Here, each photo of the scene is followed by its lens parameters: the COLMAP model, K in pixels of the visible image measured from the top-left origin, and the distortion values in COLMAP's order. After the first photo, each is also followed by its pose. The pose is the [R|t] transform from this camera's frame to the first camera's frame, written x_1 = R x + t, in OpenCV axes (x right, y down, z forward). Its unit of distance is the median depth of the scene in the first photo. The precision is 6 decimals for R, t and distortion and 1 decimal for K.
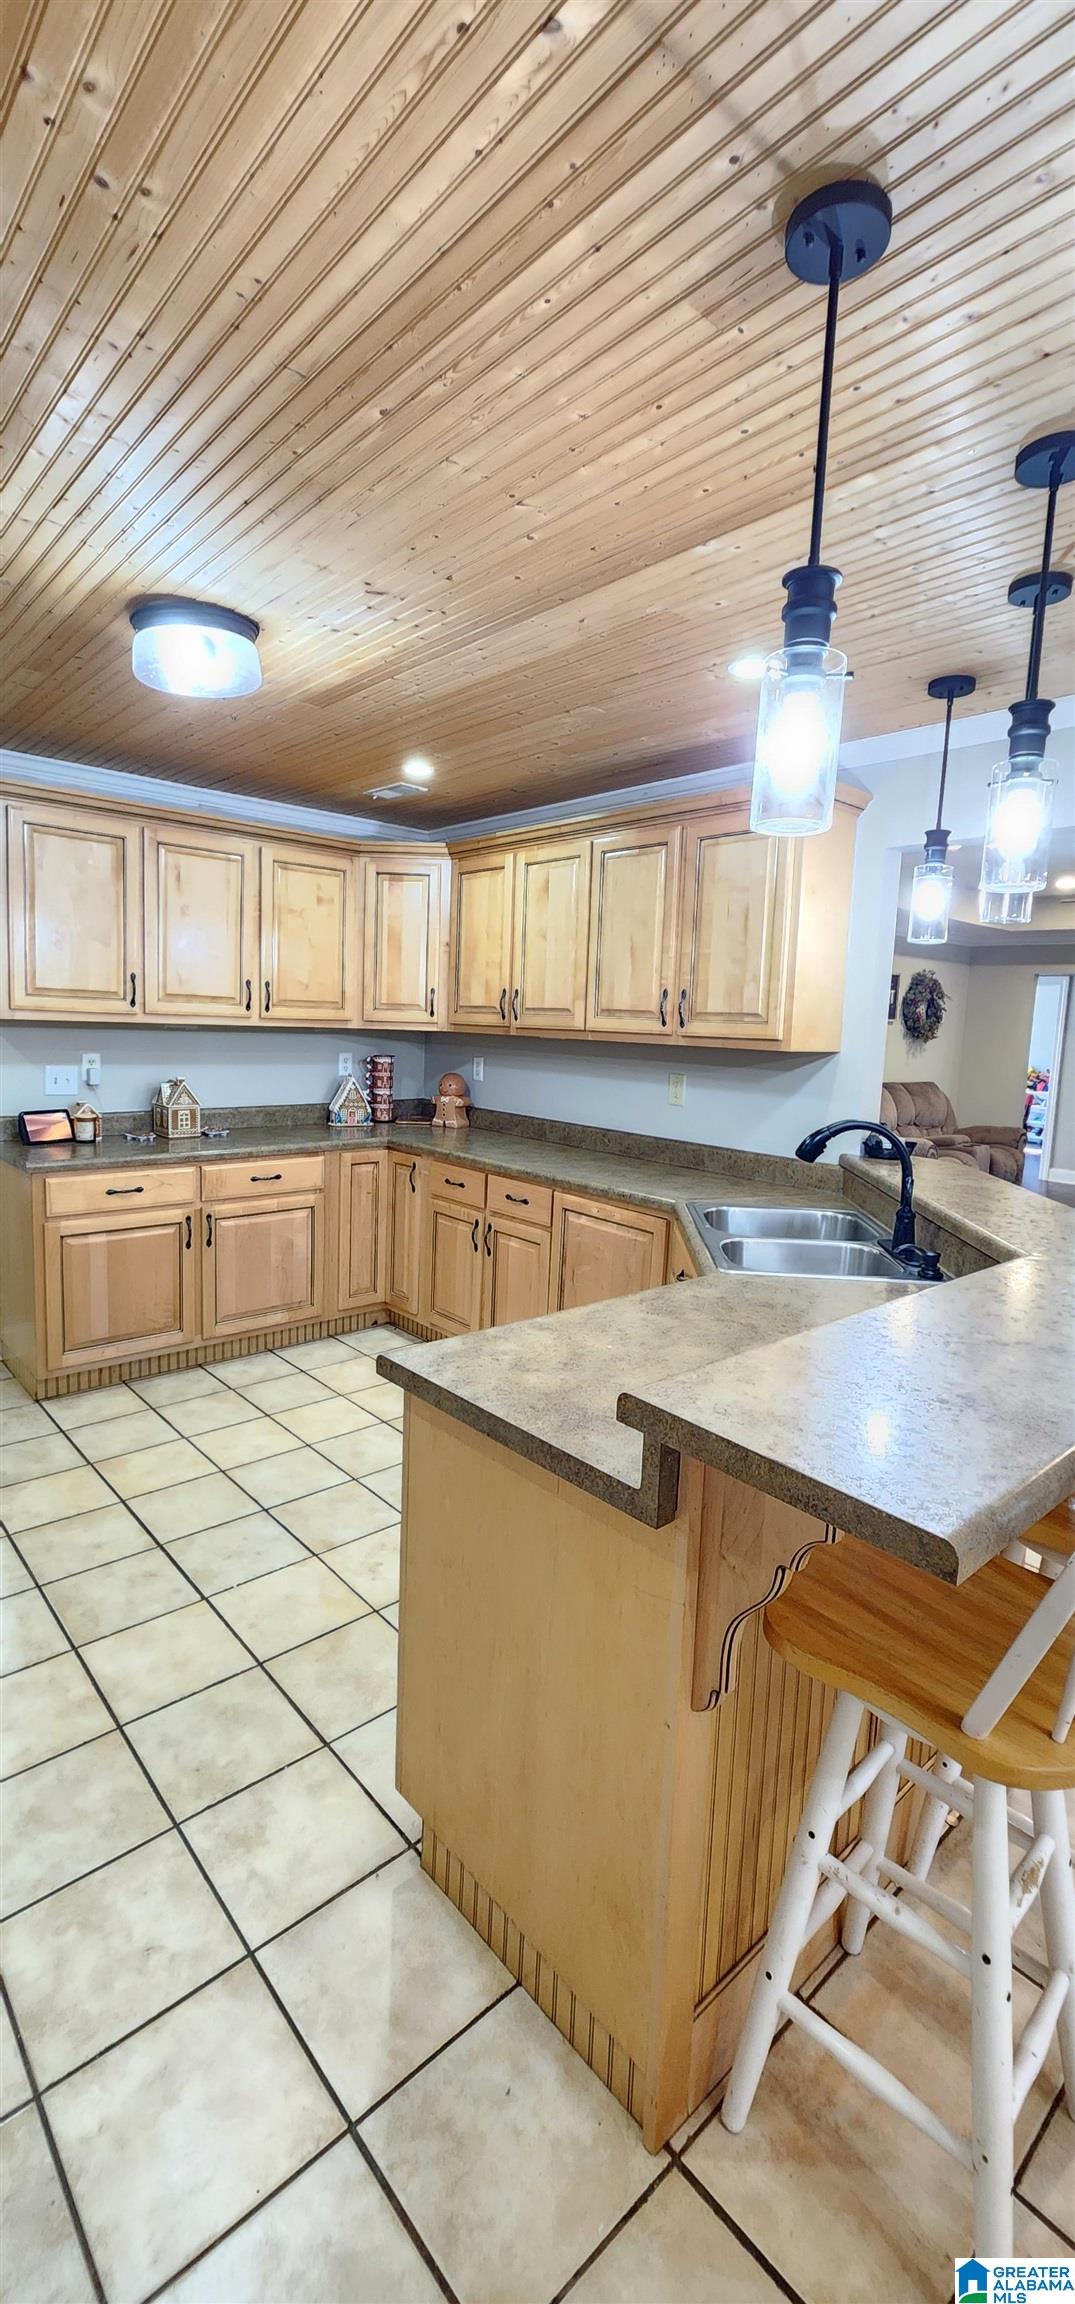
lens RADIAL K [[943.5, 0, 538.8], [0, 943.5, 1126.4], [0, 0, 1]] dist [-0.001688, -0.000720]
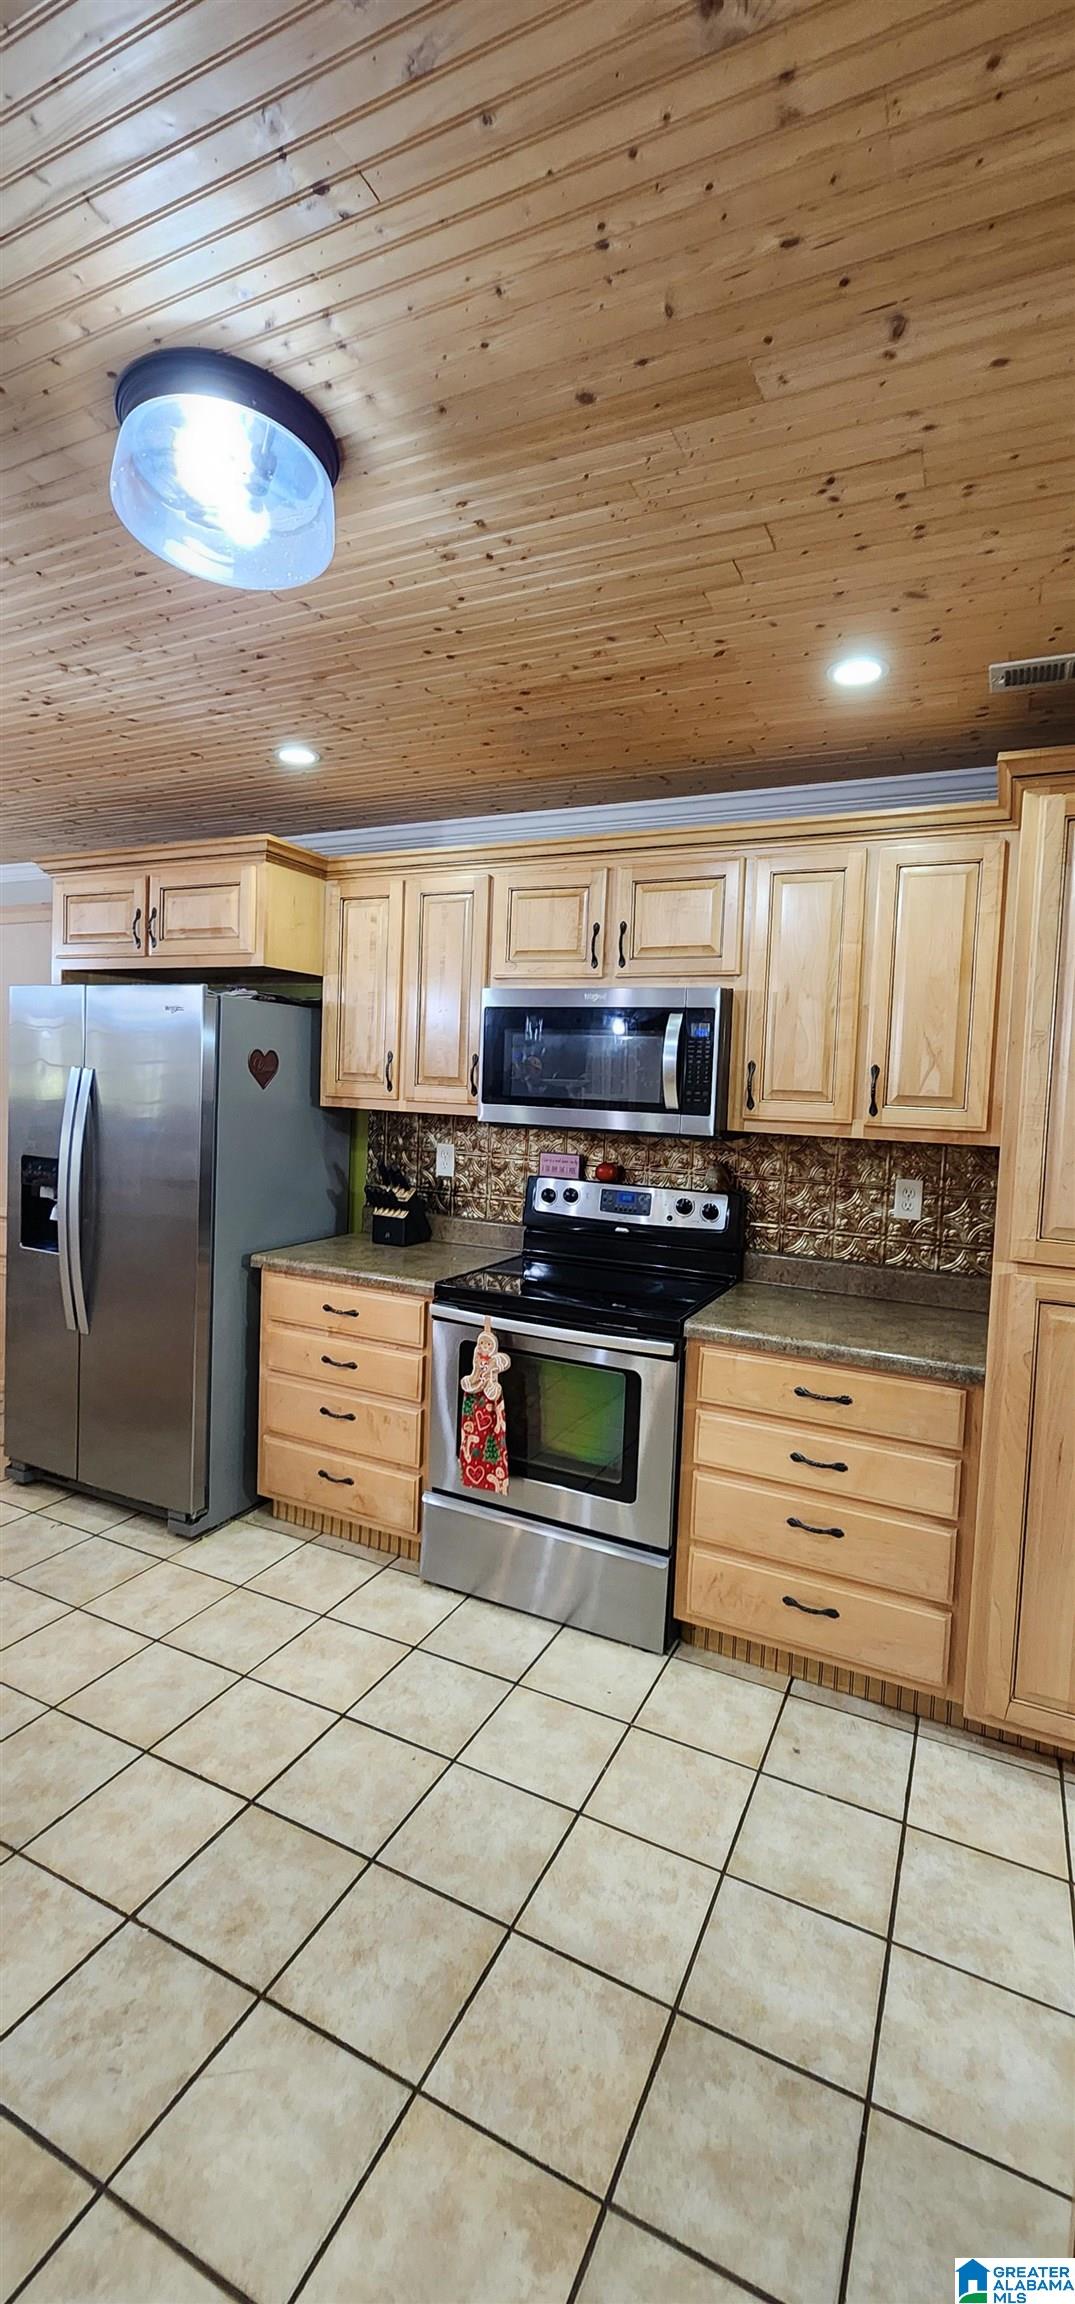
lens RADIAL K [[945.8, 0, 540.6], [0, 945.8, 1128.2], [0, 0, 1]] dist [-0.003005, 0.000168]
pose [[-0.922385, -0.052217, -0.382725, -0.198952], [-0.115515, 0.982766, 0.144314, -0.131977], [0.368594, 0.177324, -0.912521, 0.980006]]
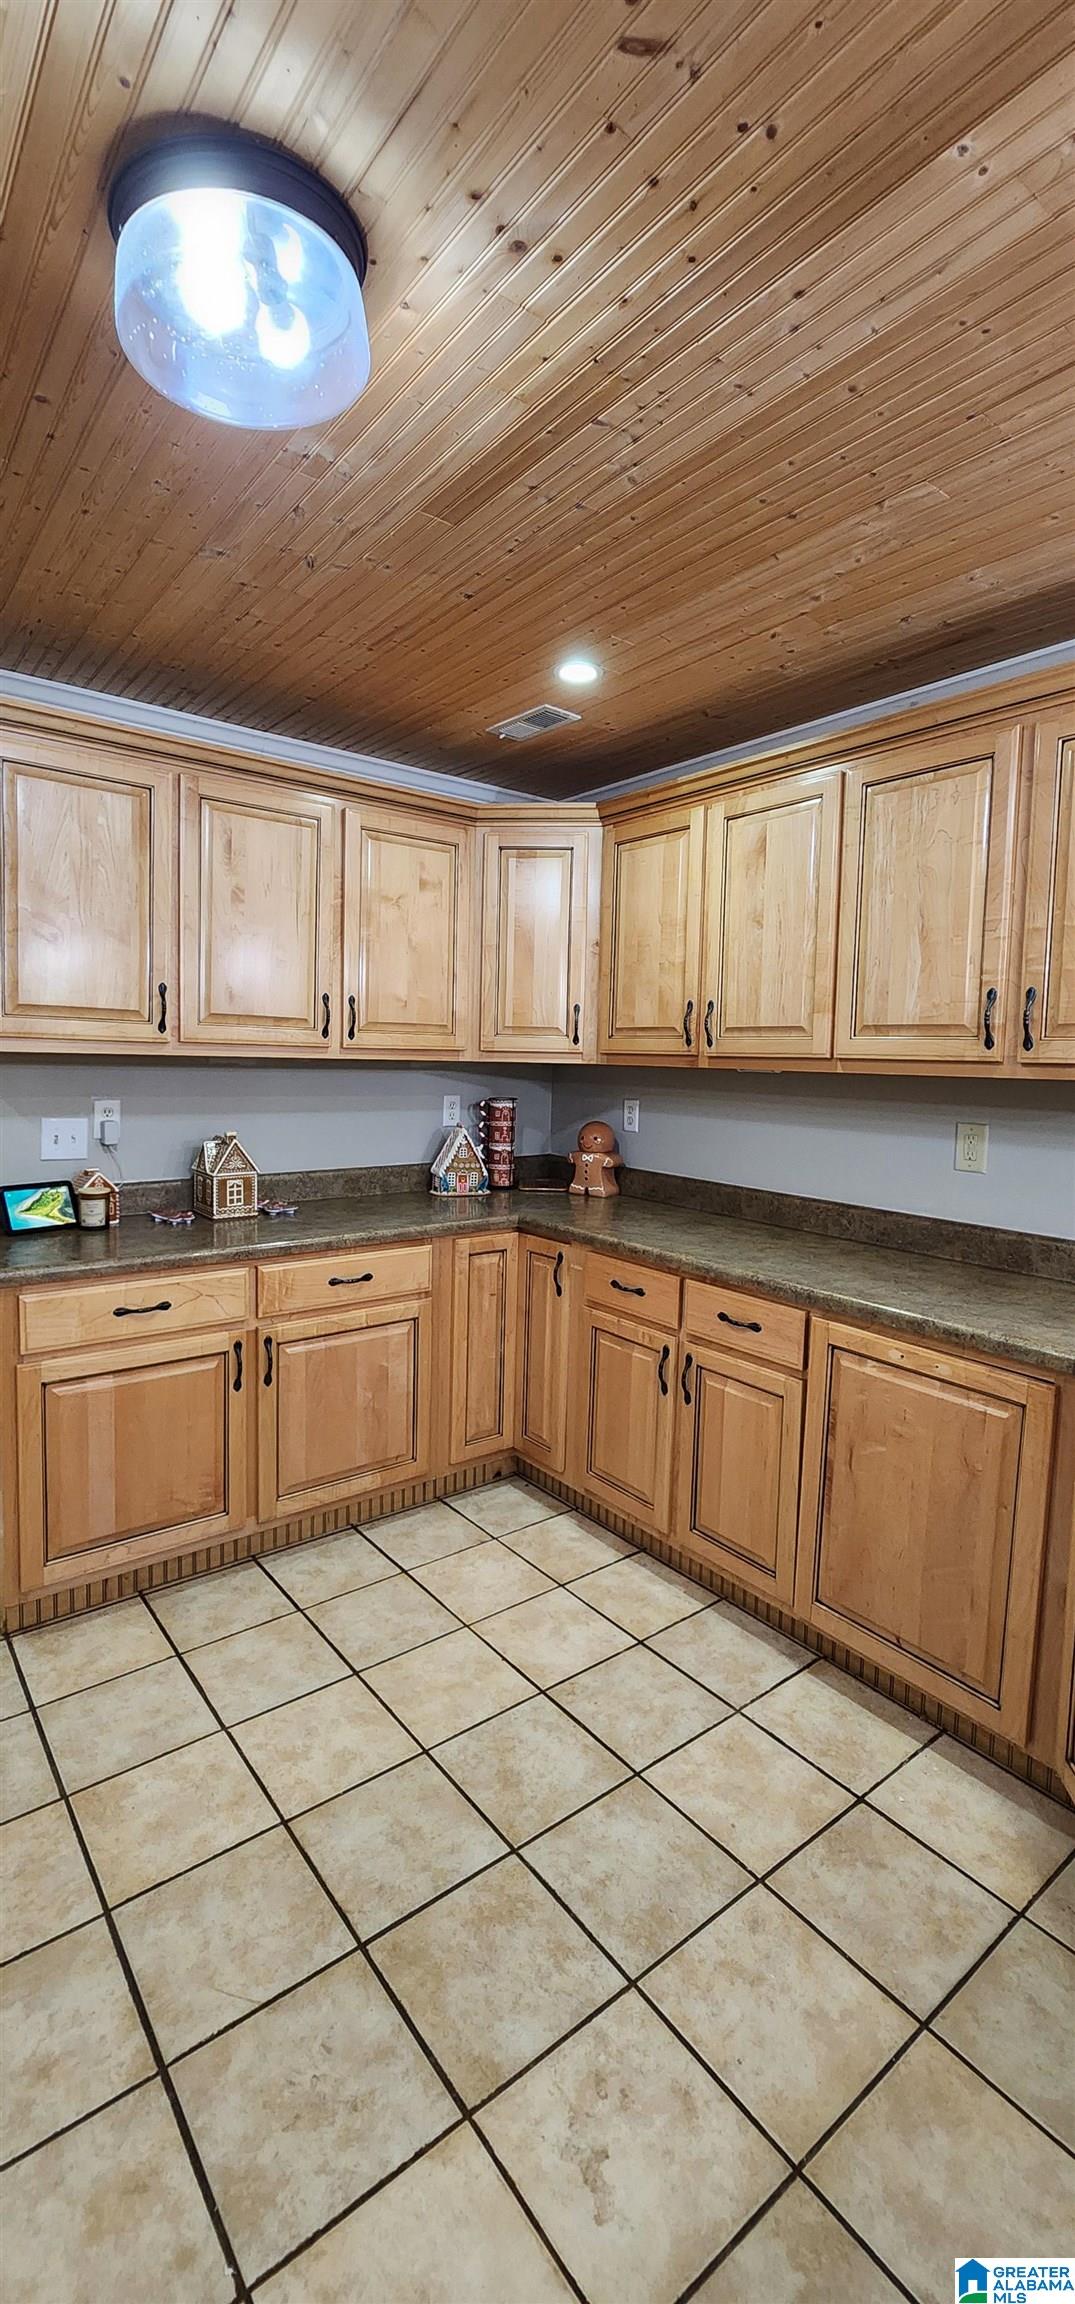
lens RADIAL K [[943.5, 0, 538.8], [0, 943.5, 1126.4], [0, 0, 1]] dist [-0.001688, -0.000720]
pose [[0.997886, -0.007501, -0.064556, -0.105563], [0.004828, 0.999128, -0.041468, -0.026648], [0.064811, 0.041069, 0.997052, 0.315057]]
